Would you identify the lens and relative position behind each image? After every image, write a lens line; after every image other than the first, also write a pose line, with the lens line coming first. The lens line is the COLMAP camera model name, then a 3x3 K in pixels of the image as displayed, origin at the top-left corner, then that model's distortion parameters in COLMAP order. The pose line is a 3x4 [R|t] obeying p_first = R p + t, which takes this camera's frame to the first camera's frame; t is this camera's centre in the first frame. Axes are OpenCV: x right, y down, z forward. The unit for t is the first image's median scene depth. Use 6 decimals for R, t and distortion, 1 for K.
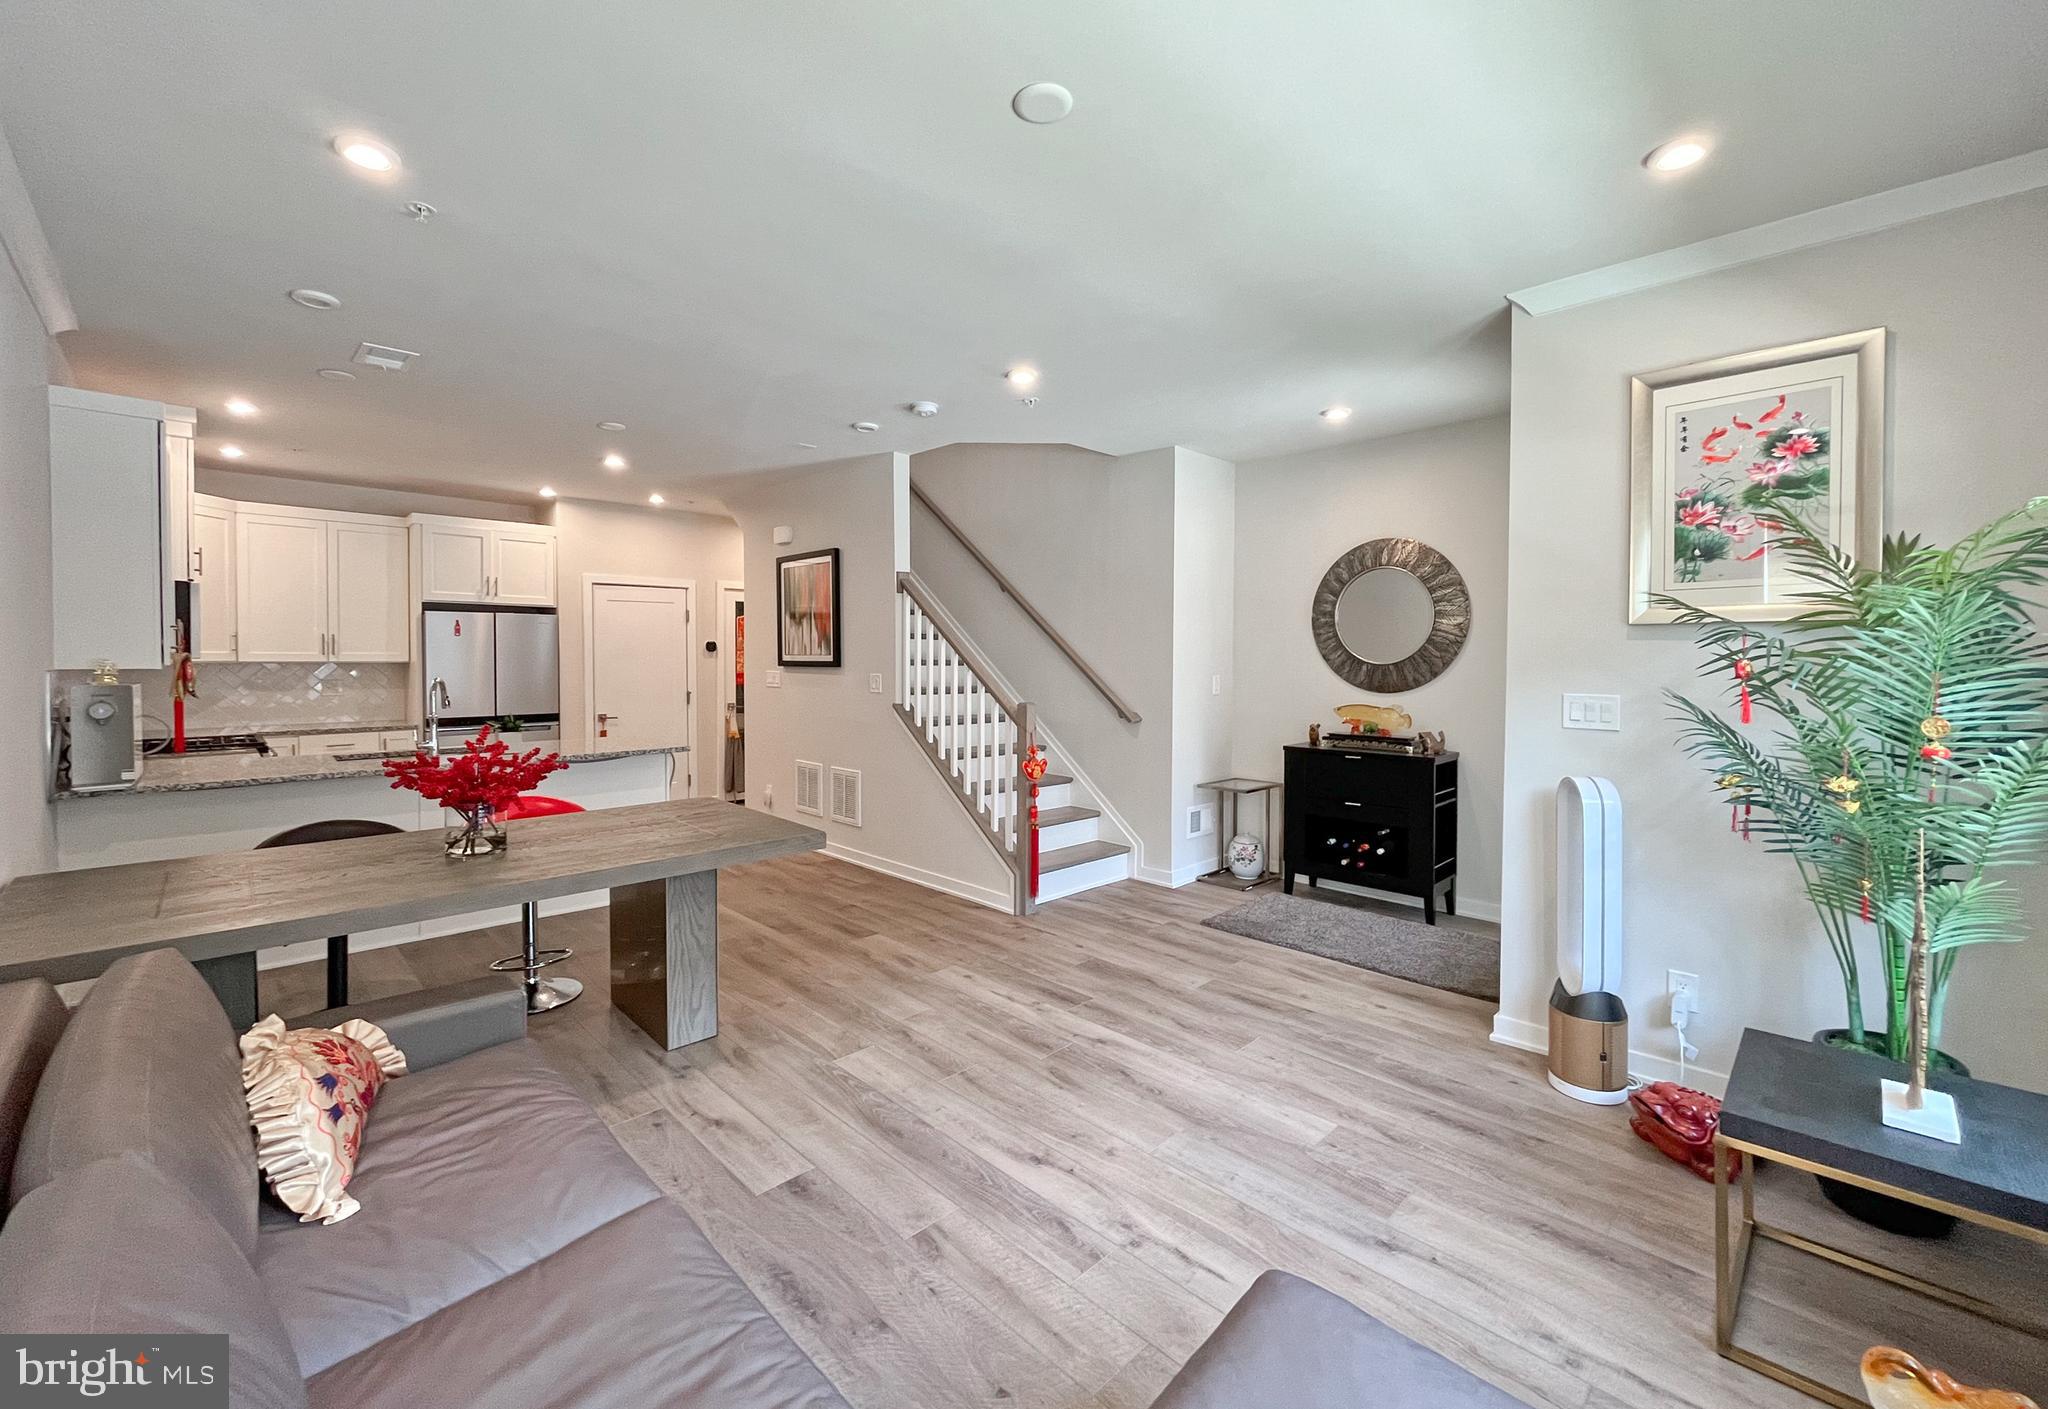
lens RADIAL K [[829.8, 0, 1021.6], [0, 829.8, 677.2], [0, 0, 1]] dist [-0.009574, 0.000126]
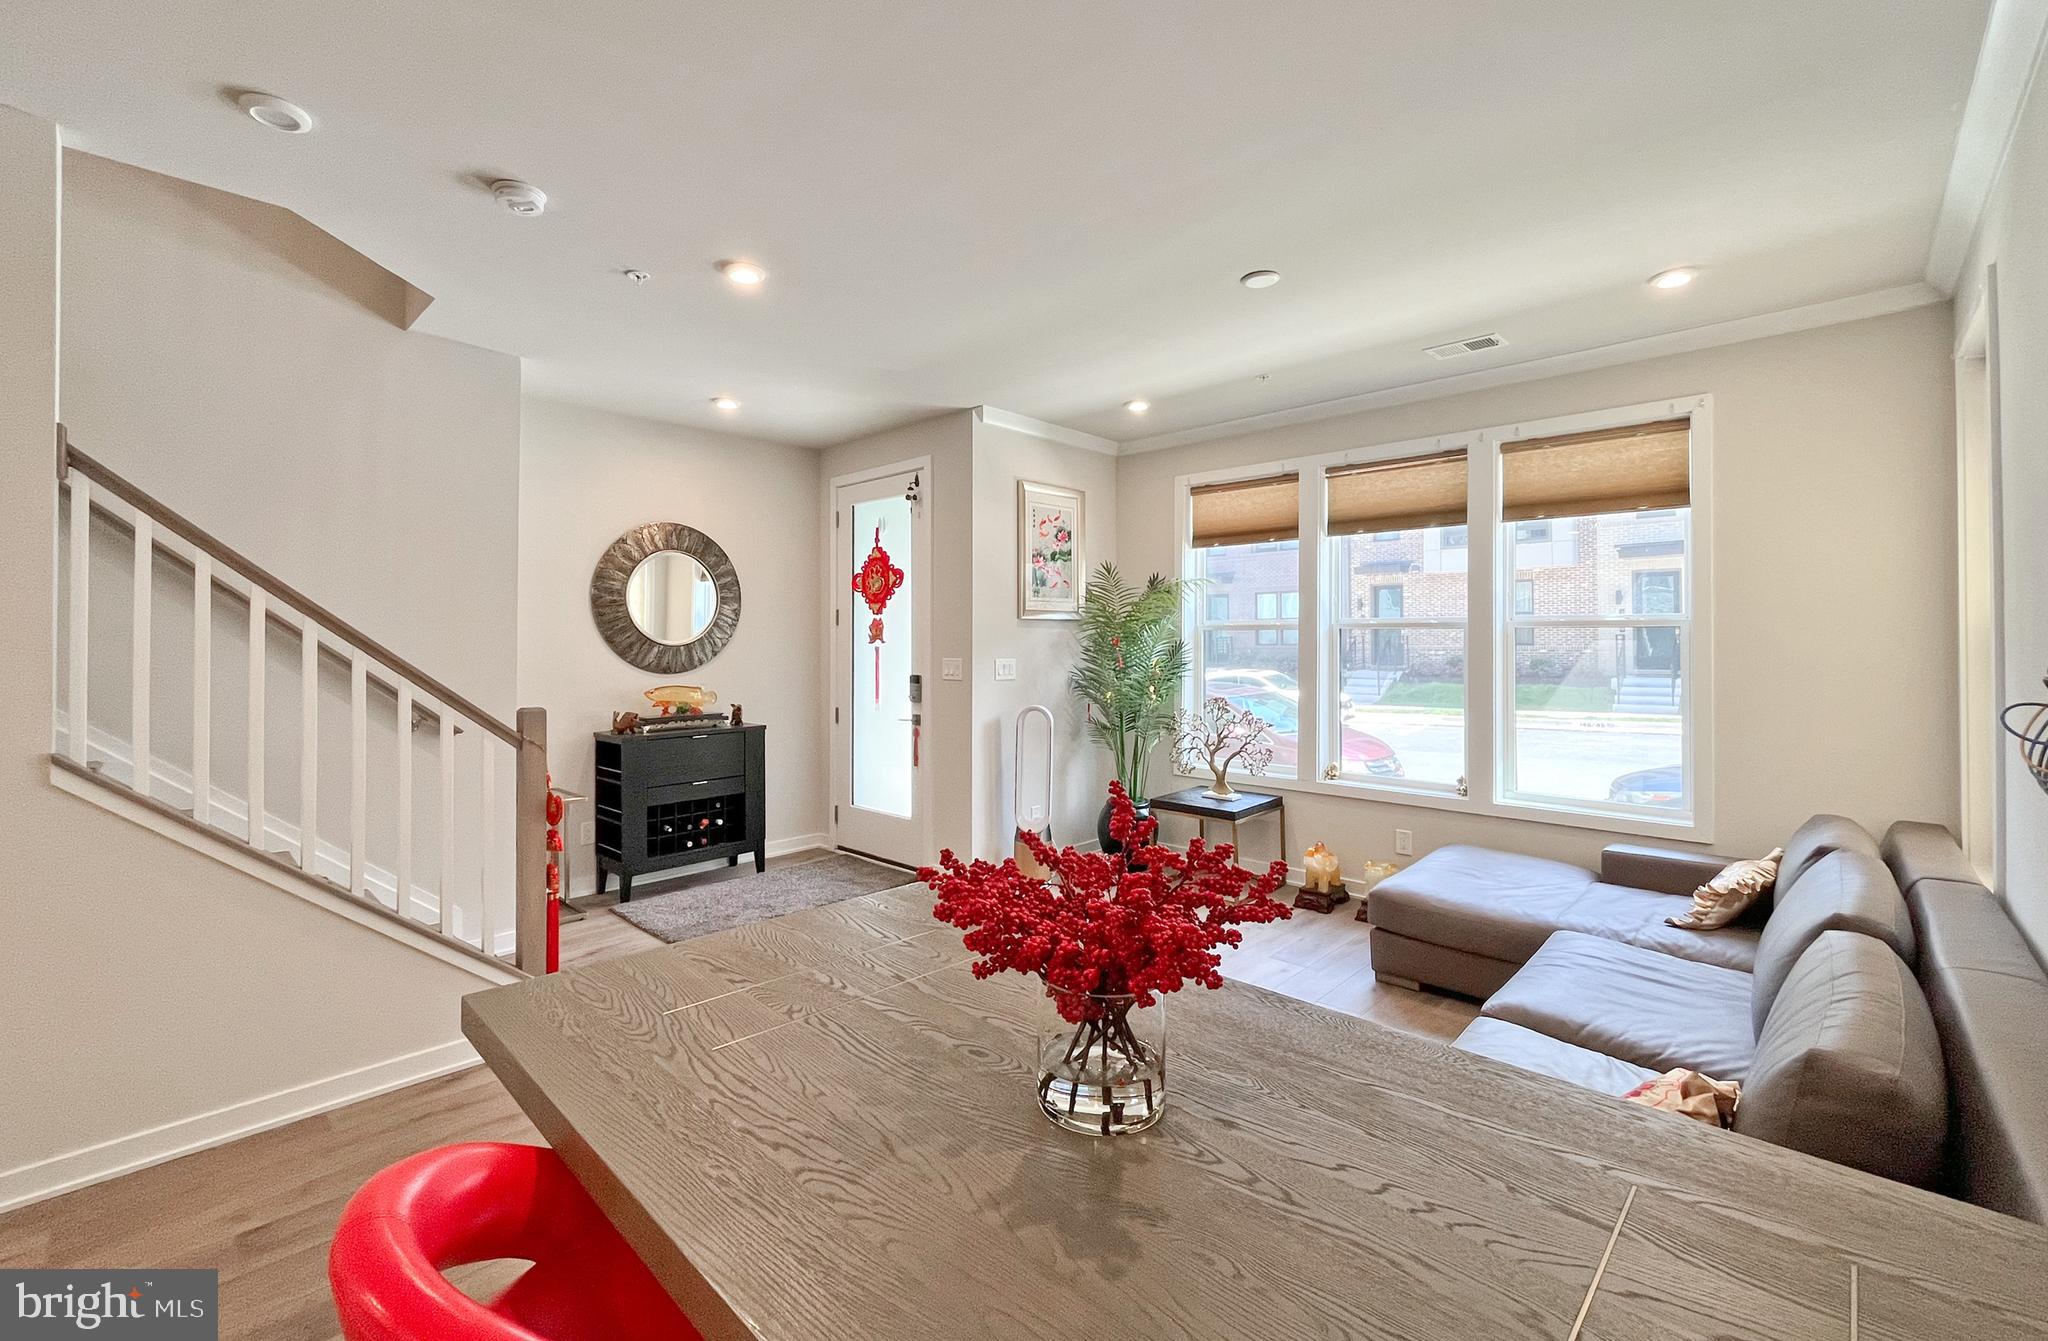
lens RADIAL K [[857.4, 0, 1027.9], [0, 857.4, 630.7], [0, 0, 1]] dist [-0.000248, 0.000023]
pose [[-0.022241, 0.005259, 0.999739, -1.016798], [0.028067, 0.999595, -0.004634, -0.027075], [-0.999359, 0.027957, -0.022379, 0.946987]]
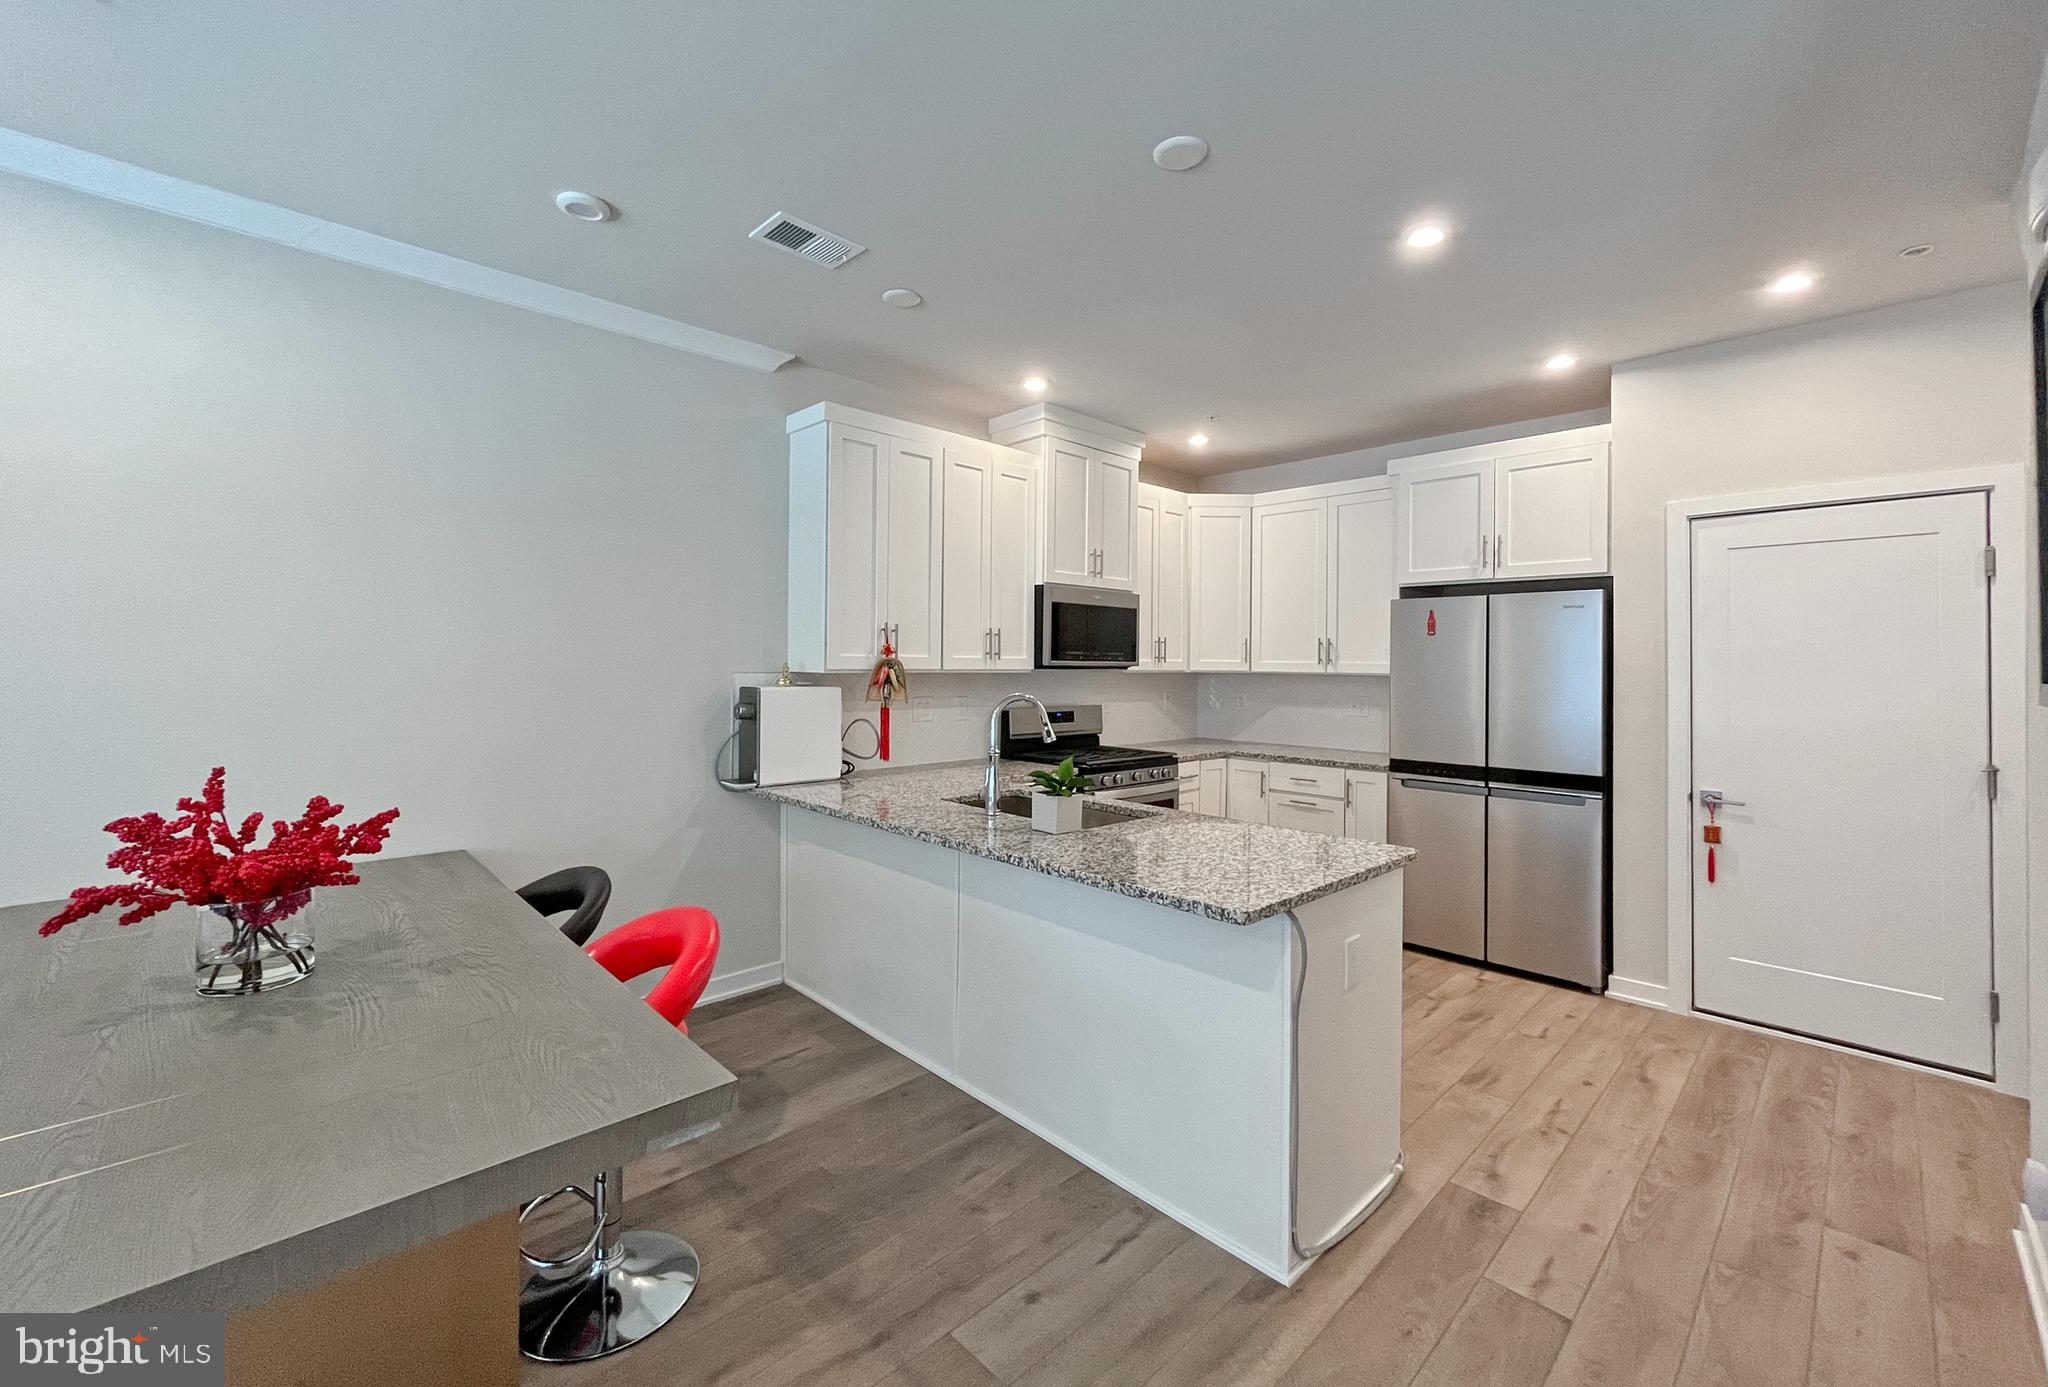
lens RADIAL K [[833.4, 0, 1028.0], [0, 833.4, 654.8], [0, 0, 1]] dist [-0.000765, -0.000066]
pose [[-0.009770, -0.015143, -0.999838, -0.063016], [-0.037081, 0.999203, -0.014771, -0.026957], [0.999265, 0.036930, -0.010323, 1.417693]]
